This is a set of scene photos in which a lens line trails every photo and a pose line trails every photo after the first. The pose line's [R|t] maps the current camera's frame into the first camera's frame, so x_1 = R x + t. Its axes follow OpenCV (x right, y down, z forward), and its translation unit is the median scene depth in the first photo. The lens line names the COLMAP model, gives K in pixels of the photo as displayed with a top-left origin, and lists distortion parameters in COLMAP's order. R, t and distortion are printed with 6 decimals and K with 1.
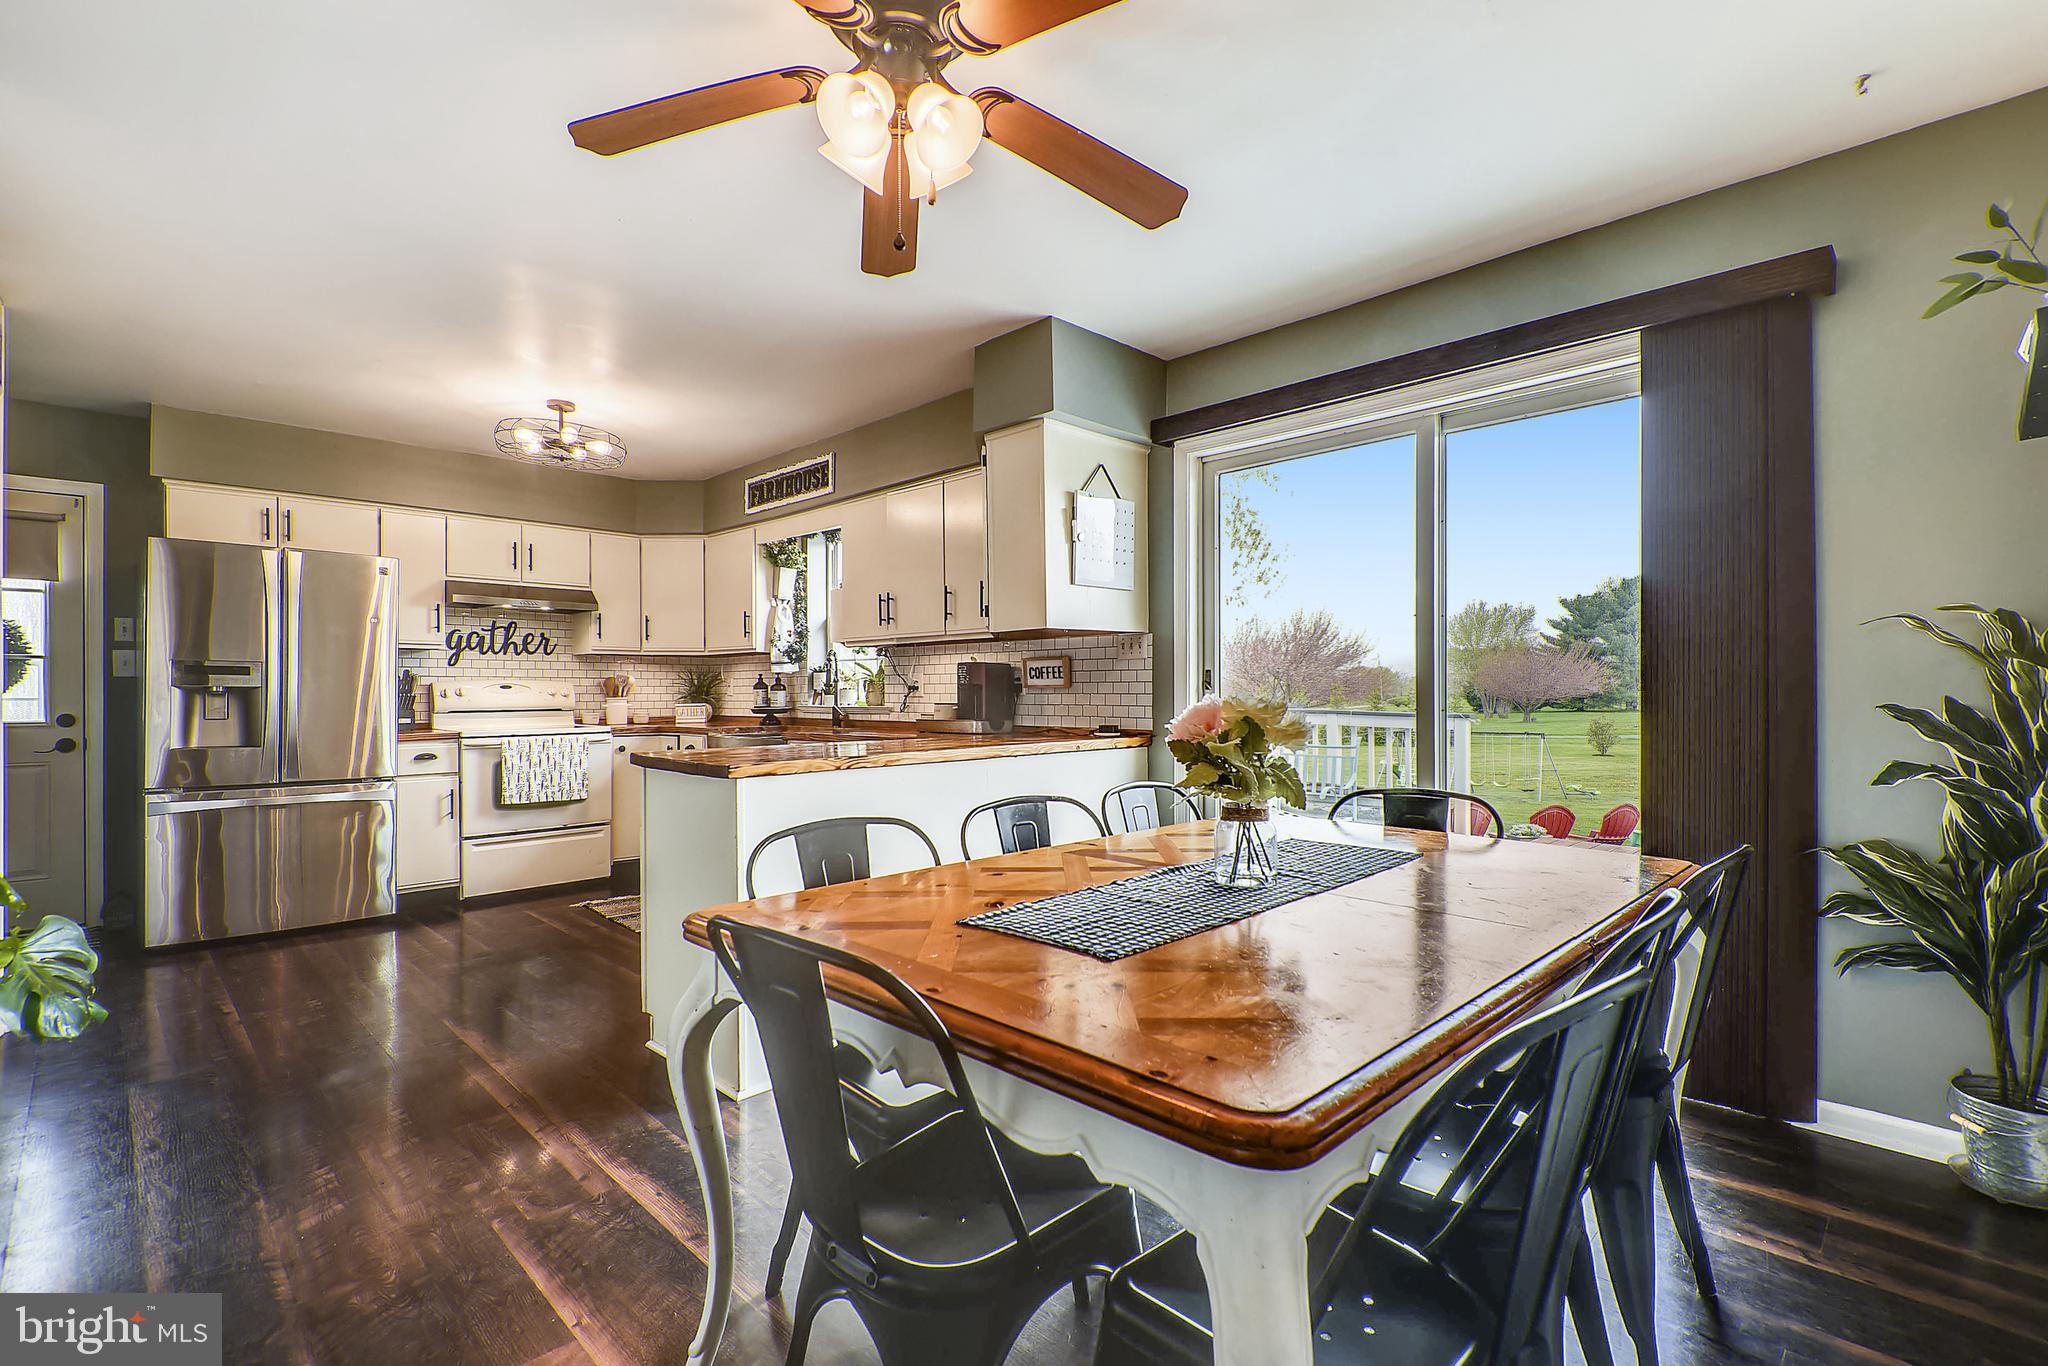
lens RADIAL K [[949.8, 0, 1050.1], [0, 949.8, 692.0], [0, 0, 1]] dist [0.022372, -0.024366]
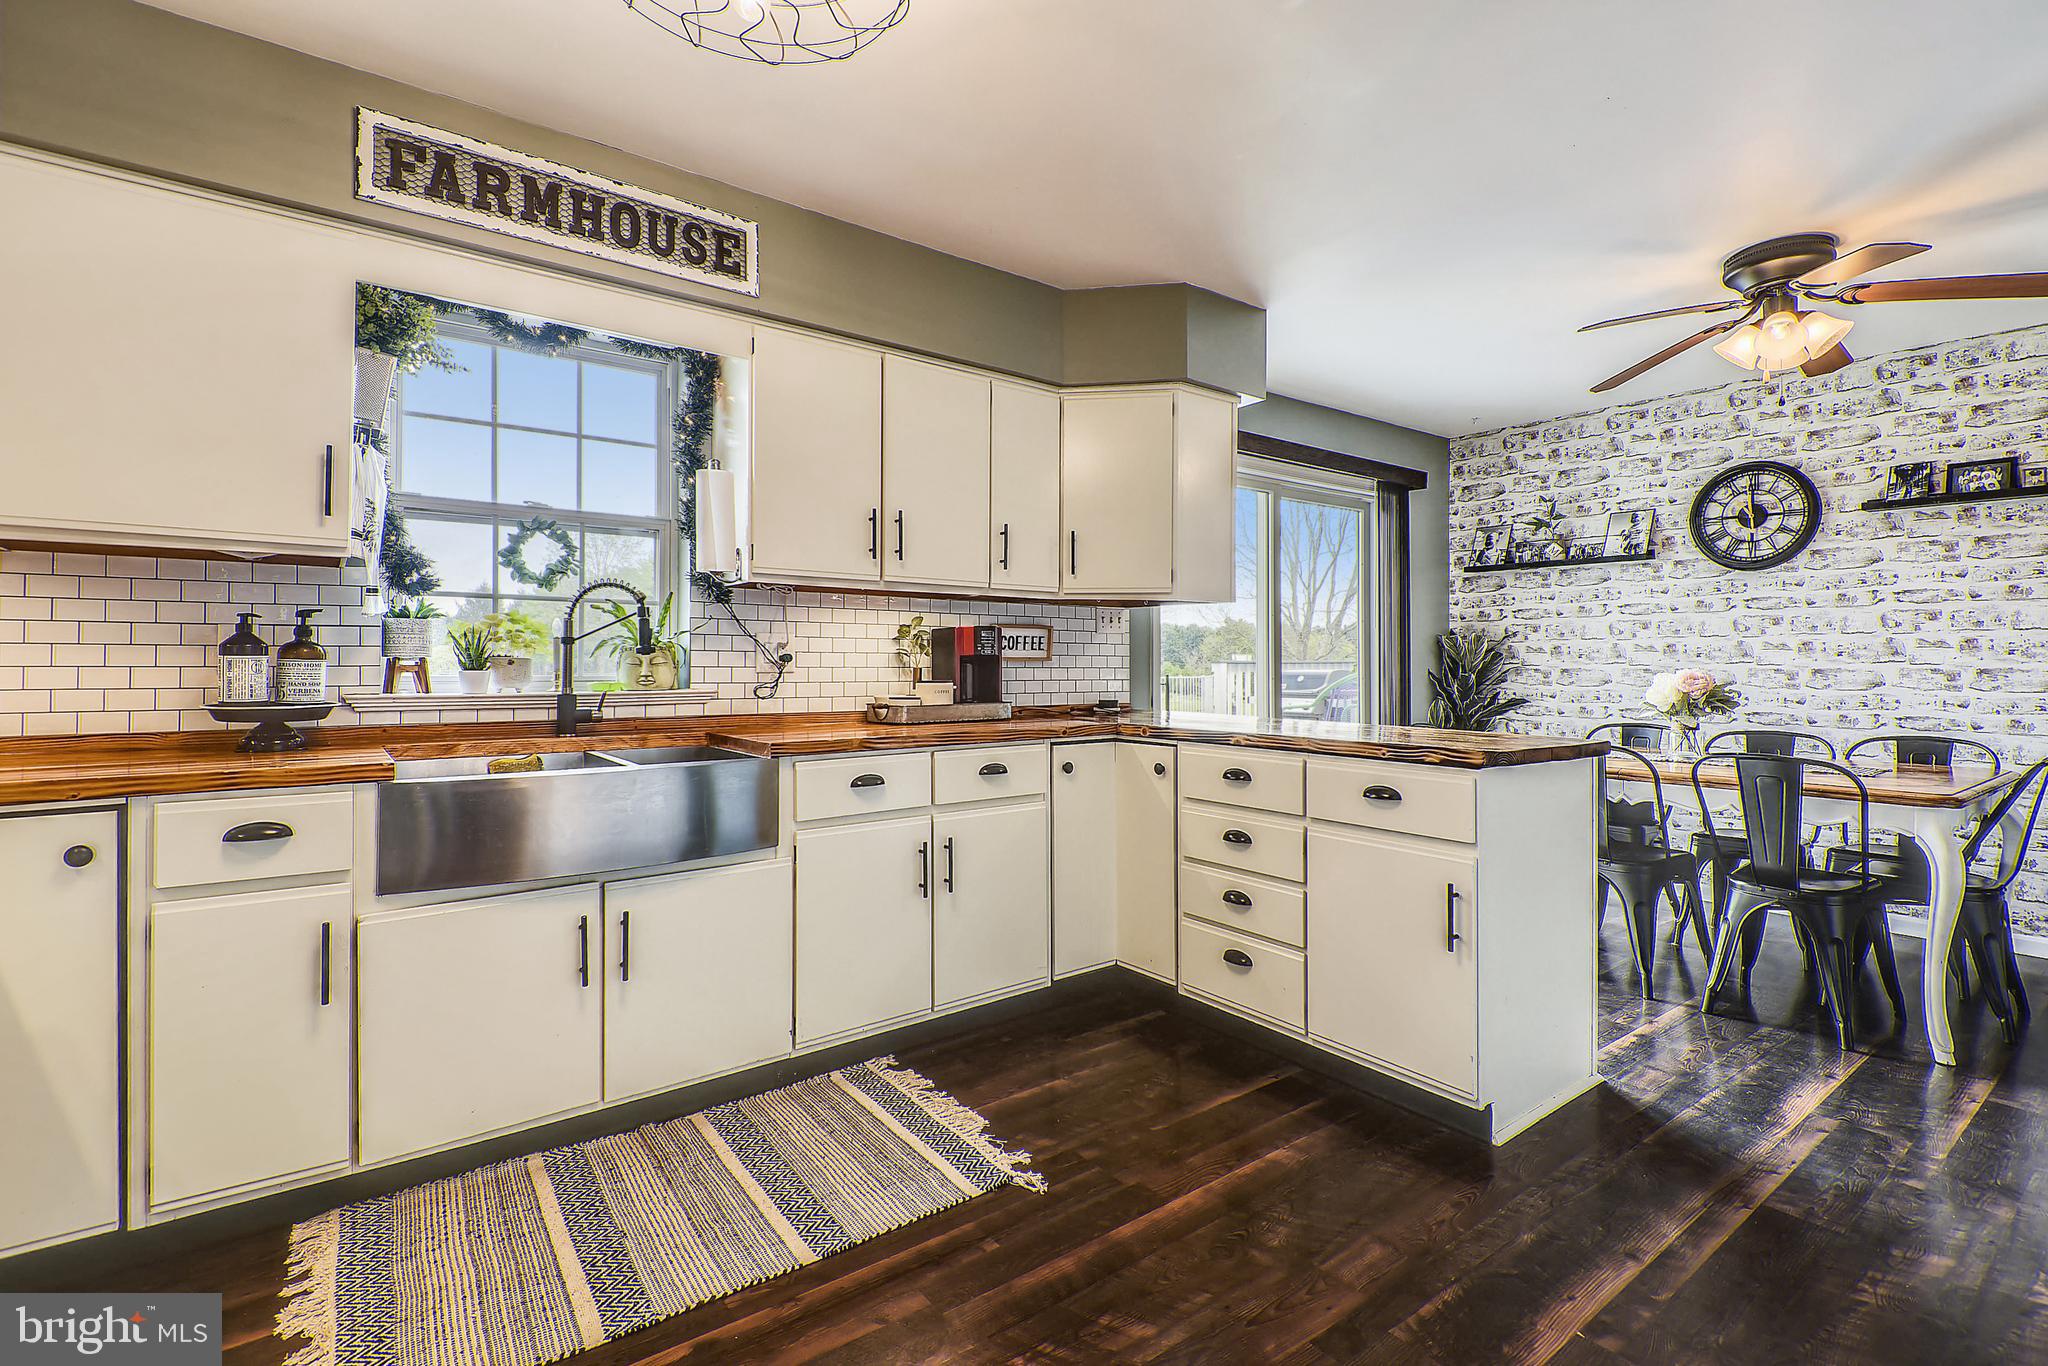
lens RADIAL K [[925.7, 0, 1054.9], [0, 925.7, 652.2], [0, 0, 1]] dist [-0.005354, -0.000816]
pose [[0.140424, 0.017041, 0.989945, -0.675970], [-0.002088, 0.999855, -0.016915, 0.001668], [-0.990089, 0.000308, 0.140440, 0.708858]]
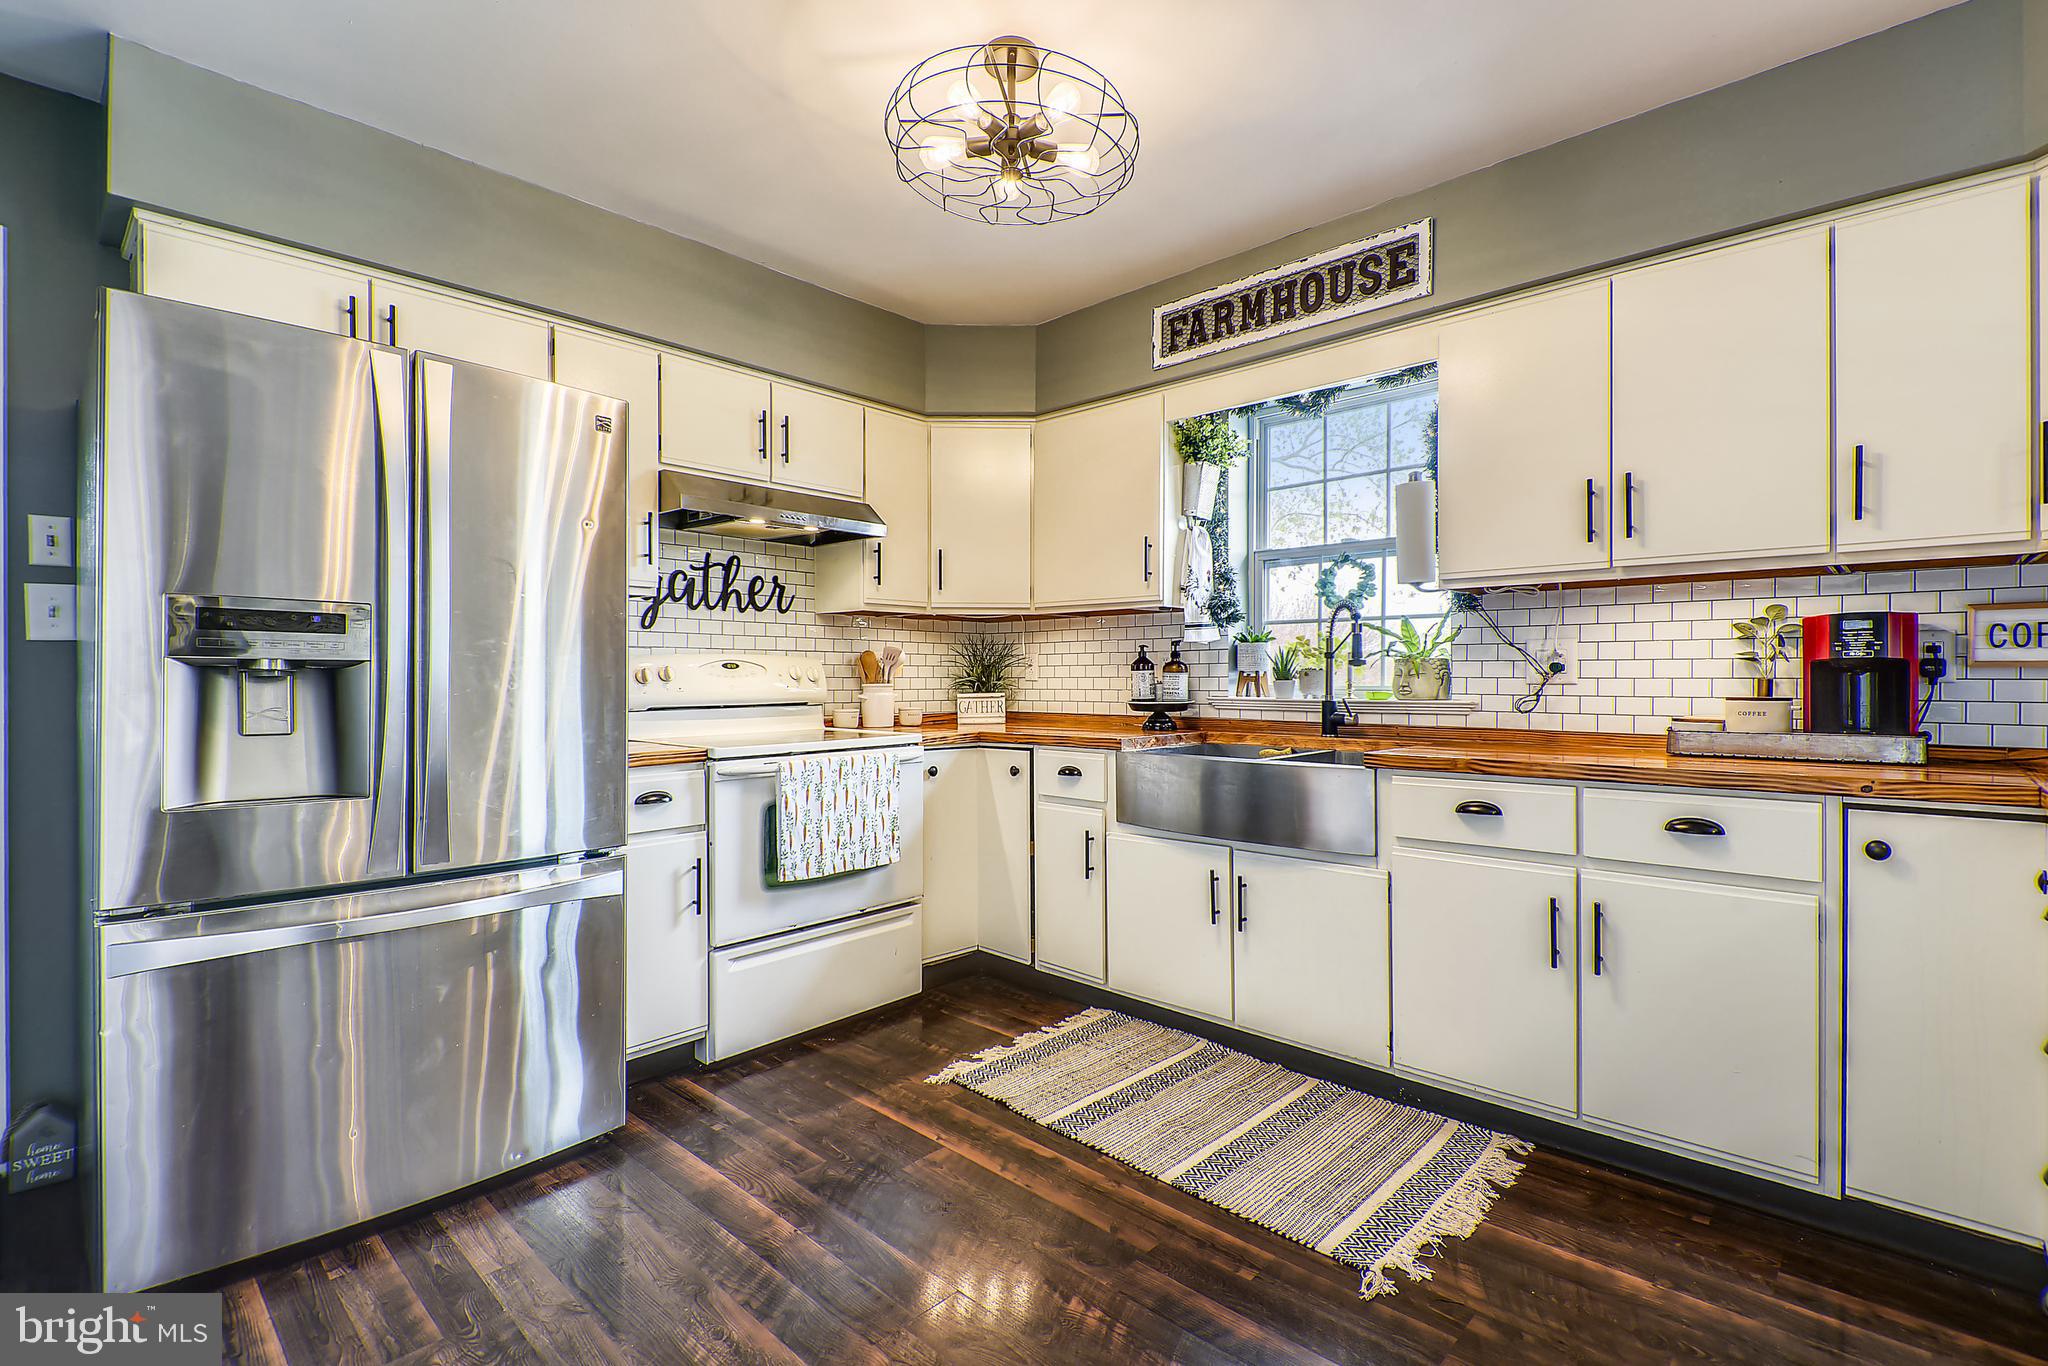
lens RADIAL K [[933.6, 0, 1024.0], [0, 933.6, 683.0], [0, 0, 1]] dist [0.024714, -0.021719]
pose [[0.999839, 0.001821, 0.017859, -0.431128], [-0.001952, 0.999971, 0.007306, 0.001070], [-0.017845, -0.007340, 0.999814, 0.454100]]
